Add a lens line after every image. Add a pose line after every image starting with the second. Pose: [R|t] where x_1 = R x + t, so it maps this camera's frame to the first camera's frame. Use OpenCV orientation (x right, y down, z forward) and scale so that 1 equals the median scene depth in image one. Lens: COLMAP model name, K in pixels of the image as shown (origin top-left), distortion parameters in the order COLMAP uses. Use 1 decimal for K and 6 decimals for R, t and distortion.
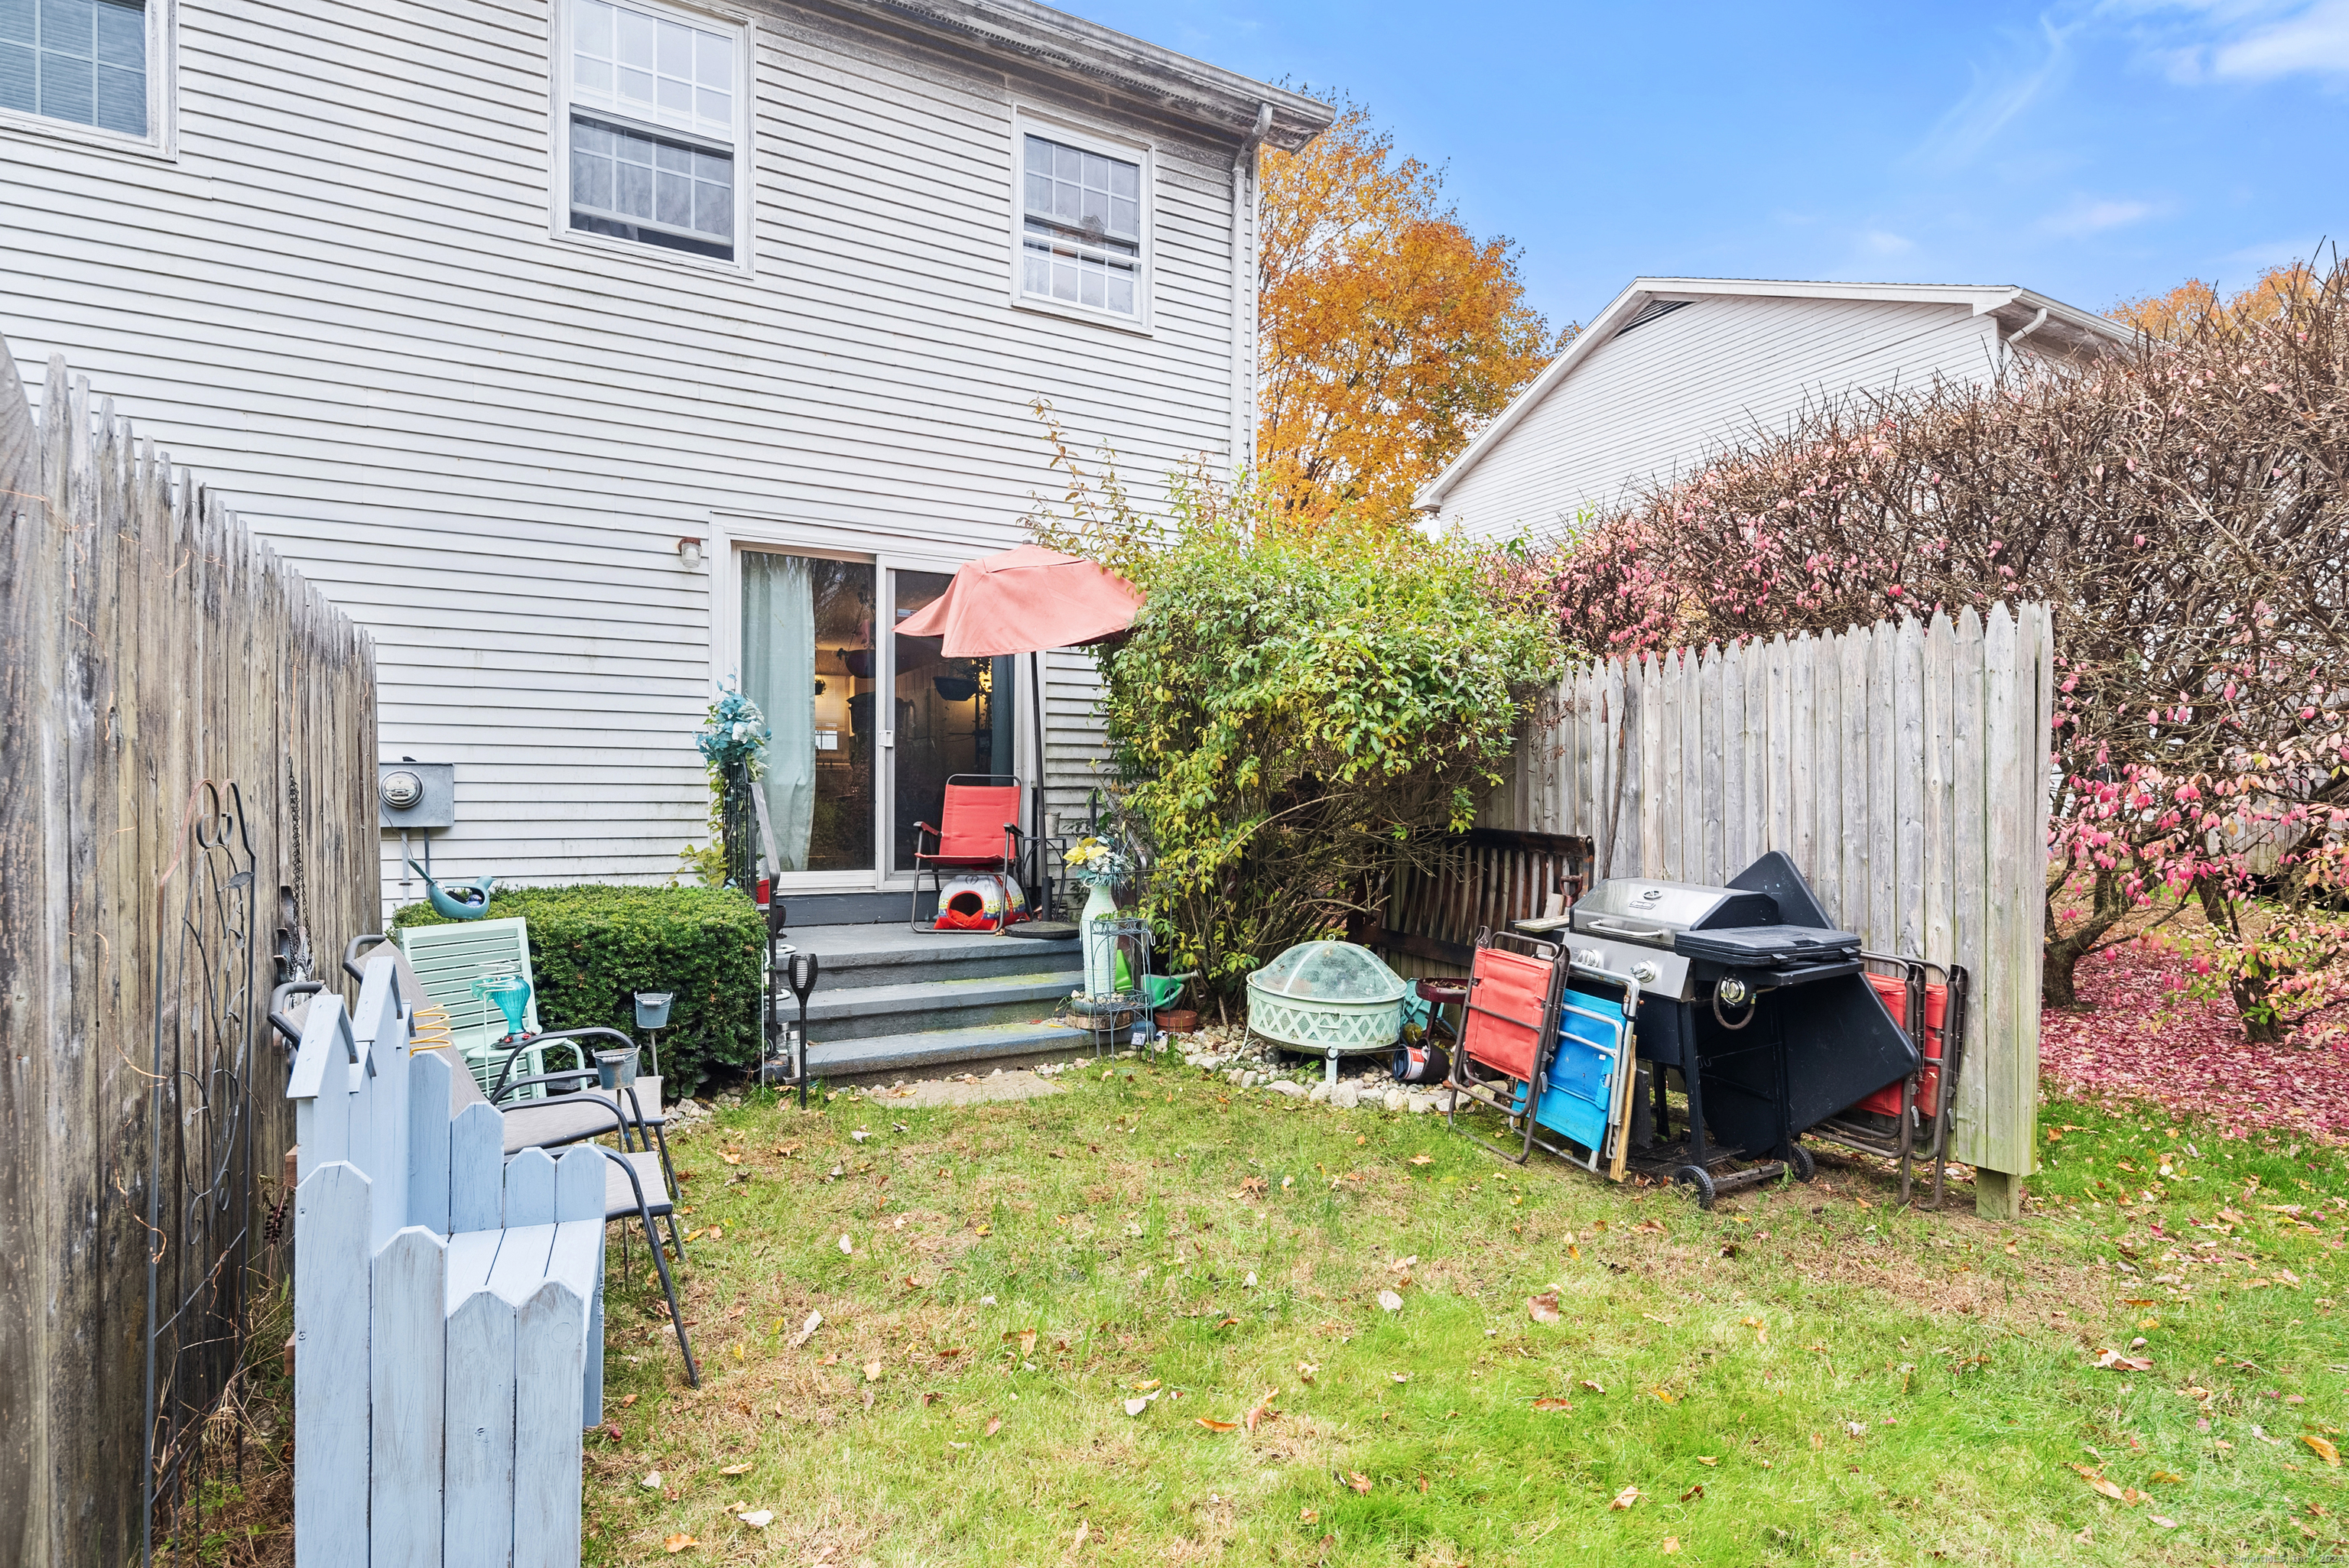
lens RADIAL K [[1157.9, 0, 1185.8], [0, 1157.9, 799.1], [0, 0, 1]] dist [0.004265, -0.001272]
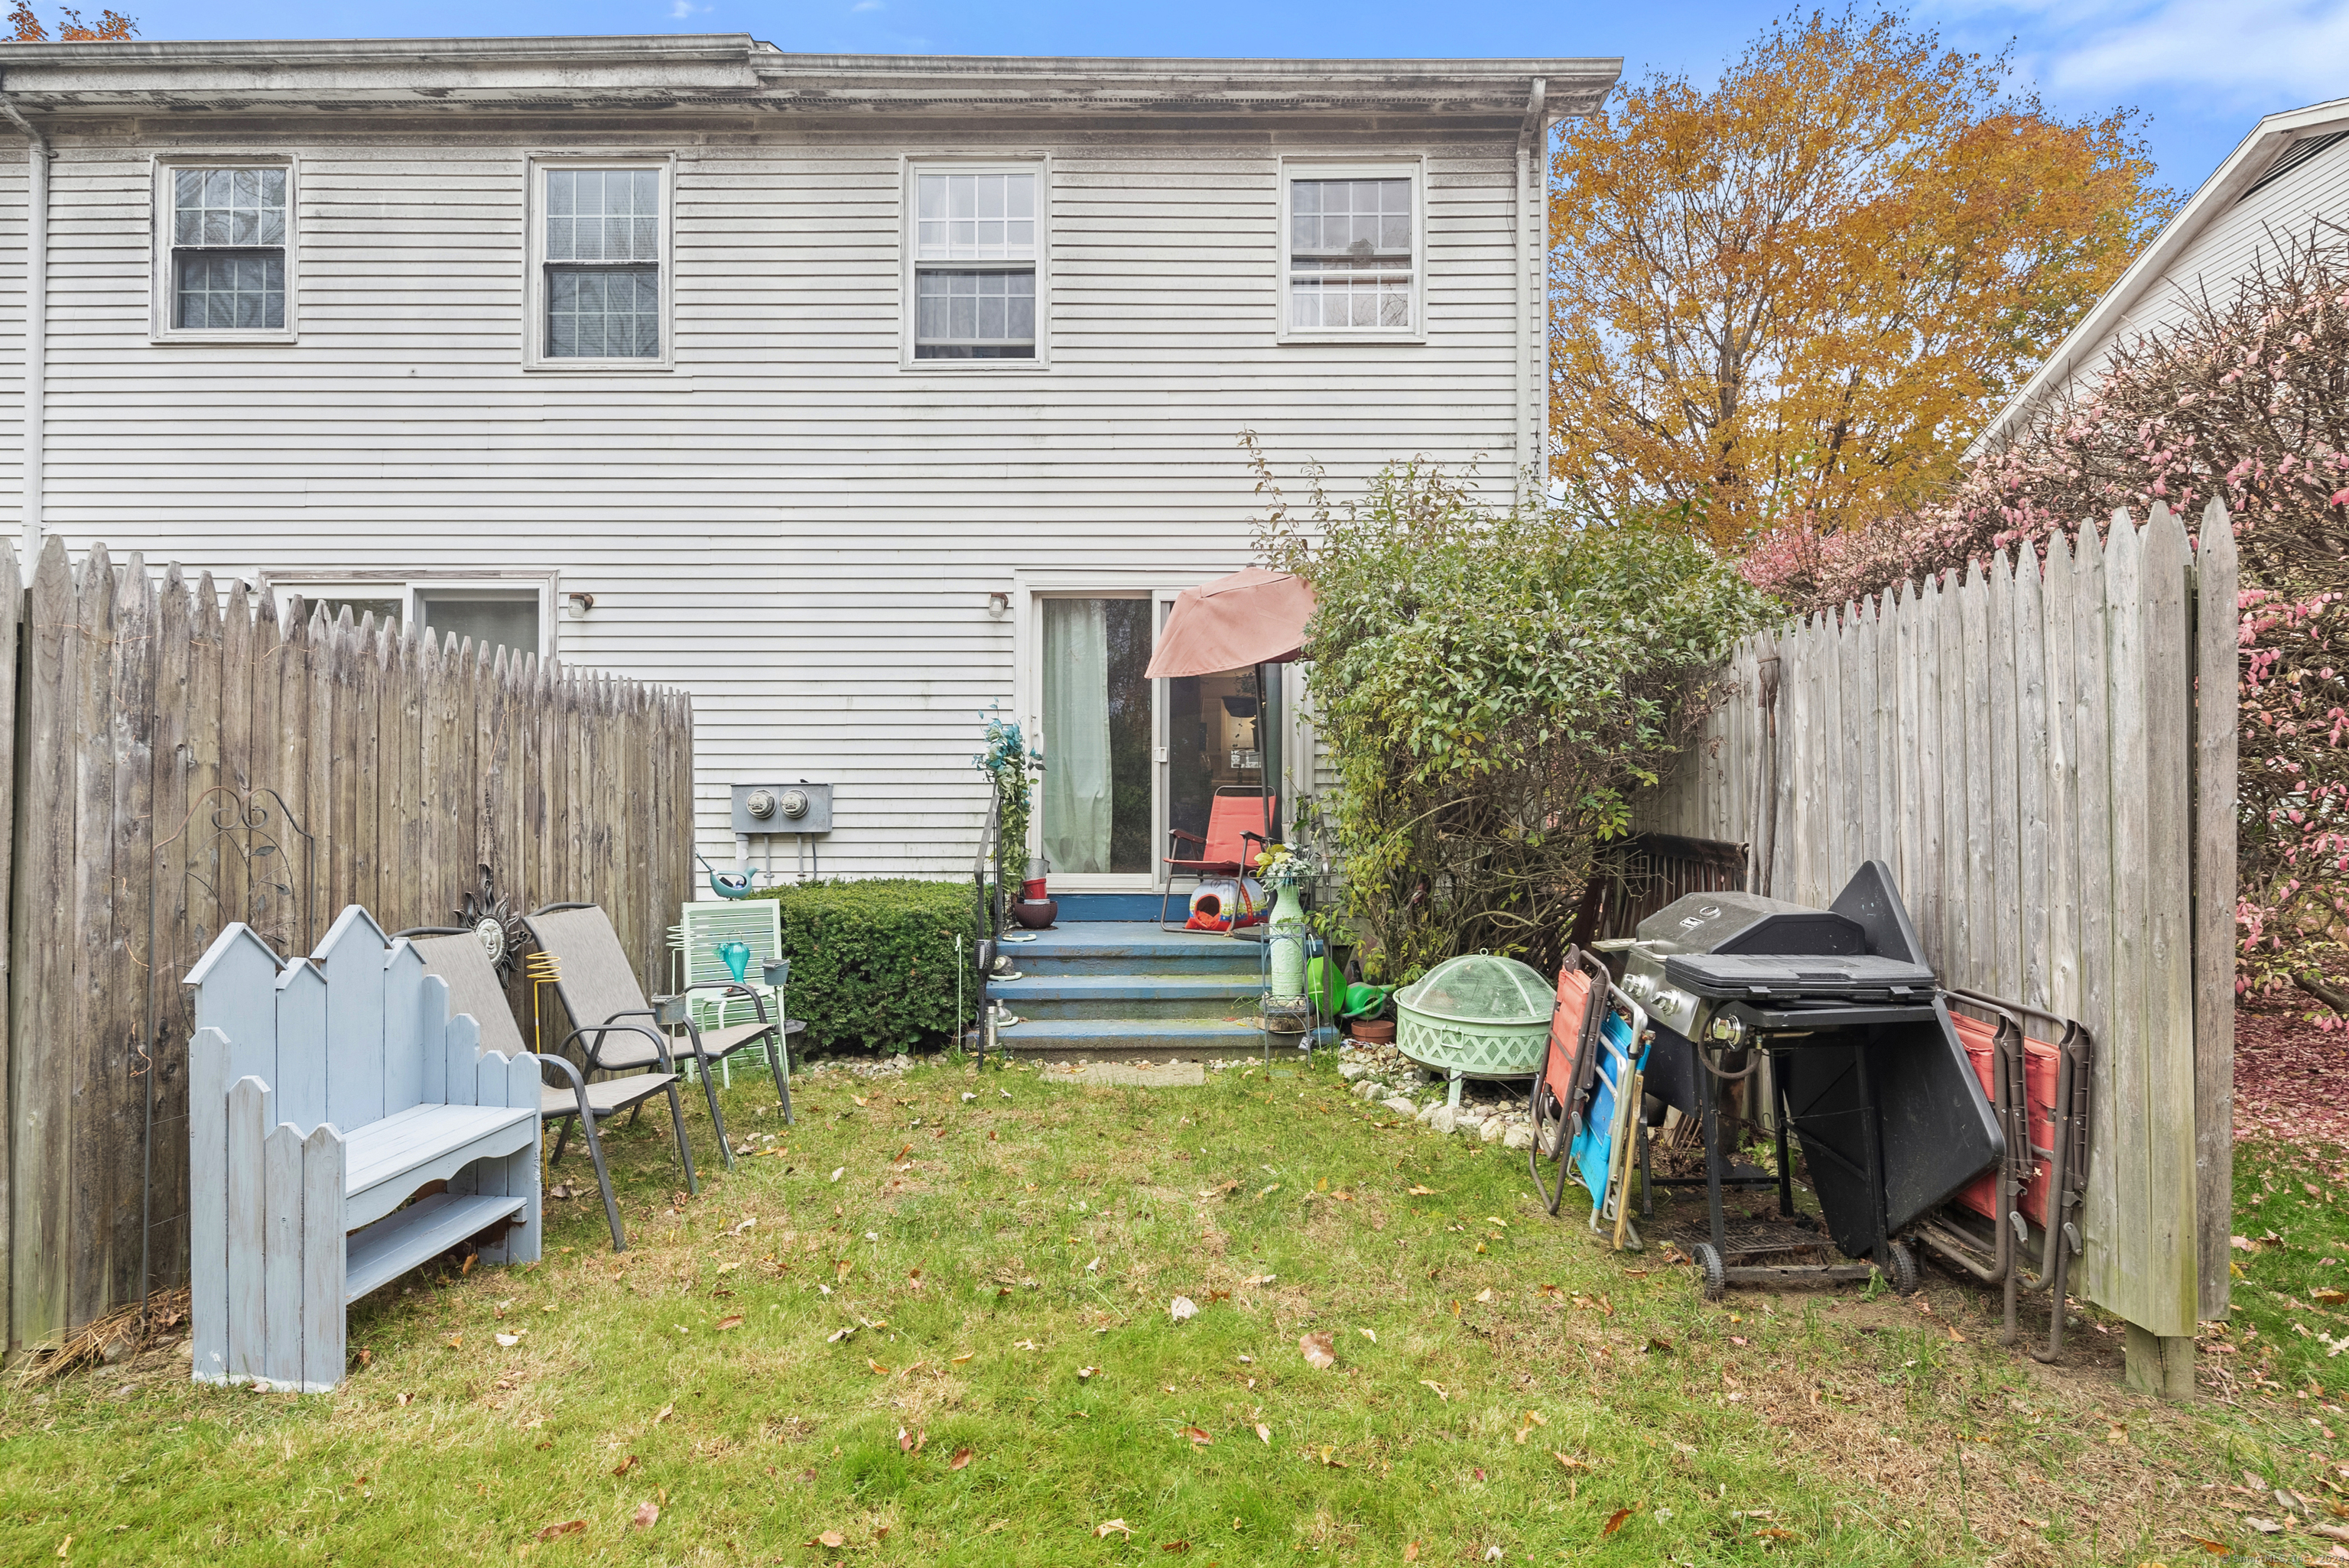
lens RADIAL K [[1125.2, 0, 1174.5], [0, 1125.2, 784.0], [0, 0, 1]] dist [0.002257, -0.001415]
pose [[0.877346, -0.018621, -0.479498, 0.361707], [0.004848, 0.999540, -0.029946, 0.010805], [0.479835, 0.023949, 0.877032, 0.086944]]
